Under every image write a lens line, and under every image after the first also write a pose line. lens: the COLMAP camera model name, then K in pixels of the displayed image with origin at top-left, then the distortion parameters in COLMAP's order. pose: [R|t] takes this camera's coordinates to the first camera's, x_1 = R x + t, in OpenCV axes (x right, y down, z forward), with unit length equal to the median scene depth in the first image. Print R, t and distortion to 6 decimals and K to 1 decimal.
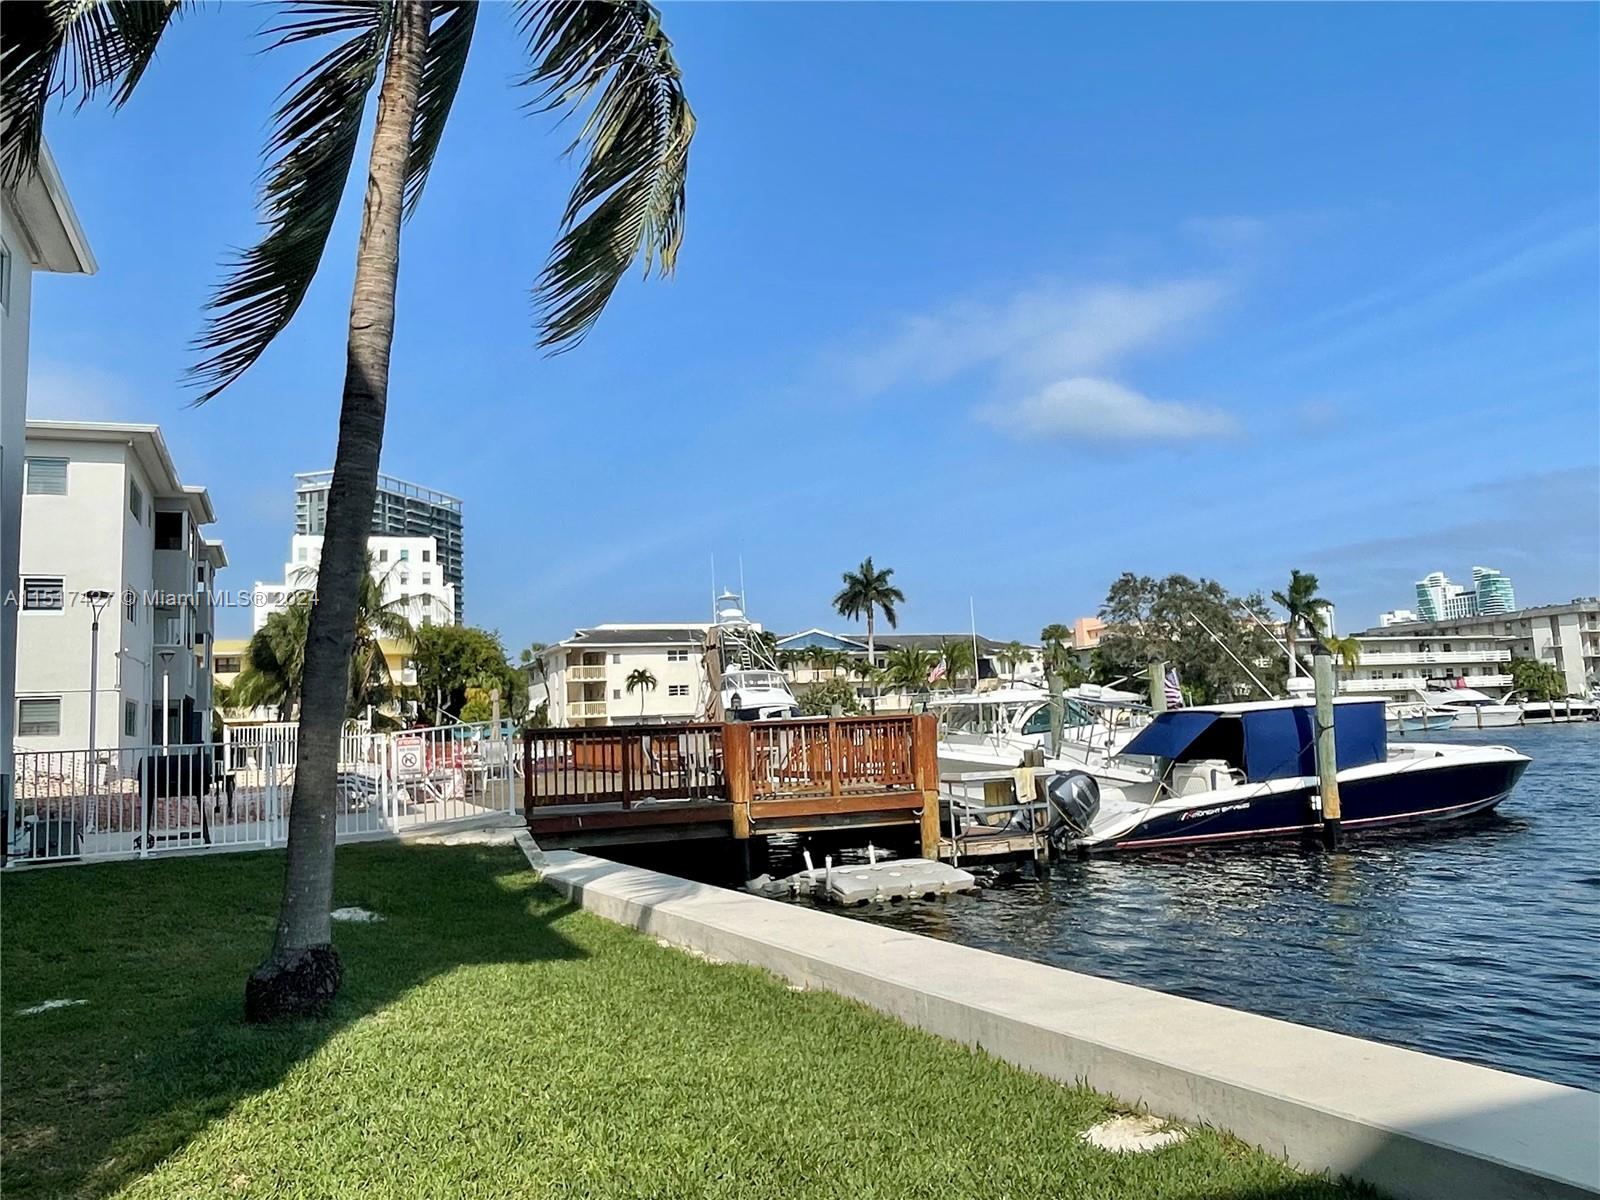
lens RADIAL K [[1185.9, 0, 797.8], [0, 1185.9, 596.8], [0, 0, 1]] dist [0.024756, -0.046570]
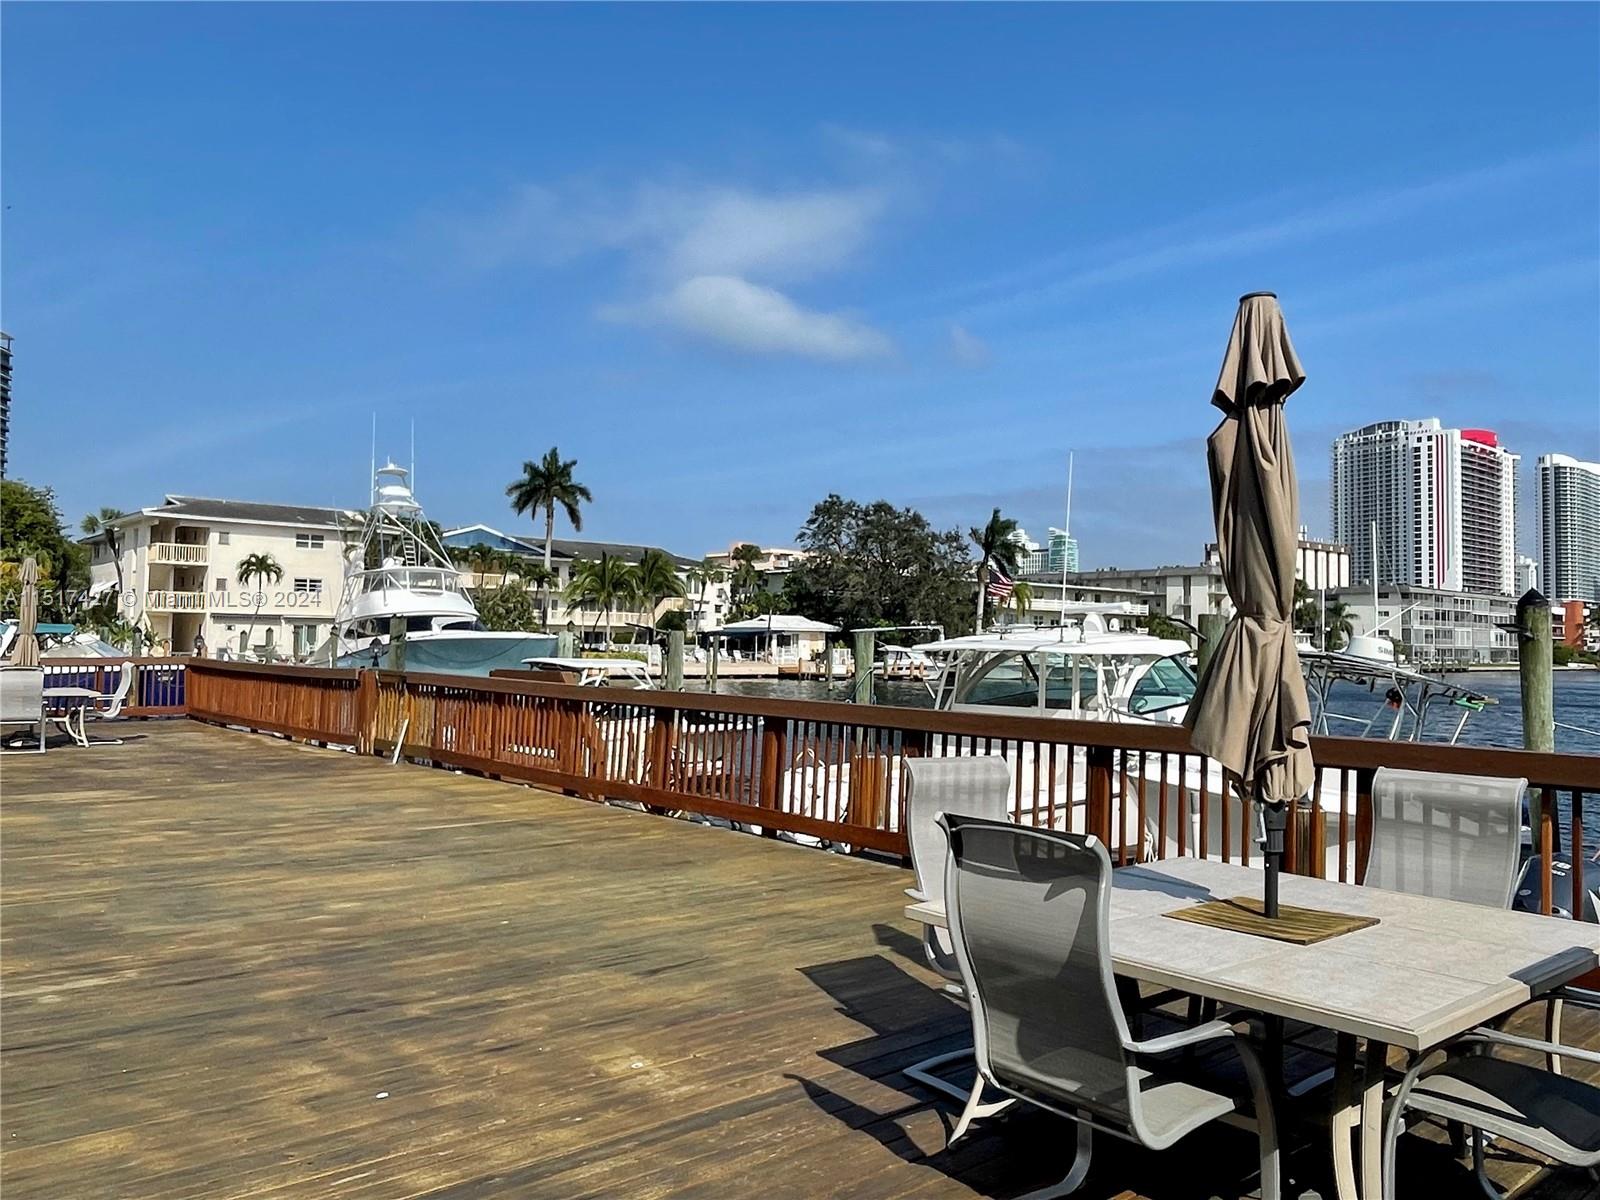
lens RADIAL K [[1185.9, 0, 797.9], [0, 1185.9, 585.2], [0, 0, 1]] dist [0.024756, -0.046570]
pose [[0.948070, 0.073911, 0.309355, -0.030334], [-0.092344, 0.994694, 0.045350, 0.010977], [-0.304361, -0.071562, 0.949865, 0.128424]]
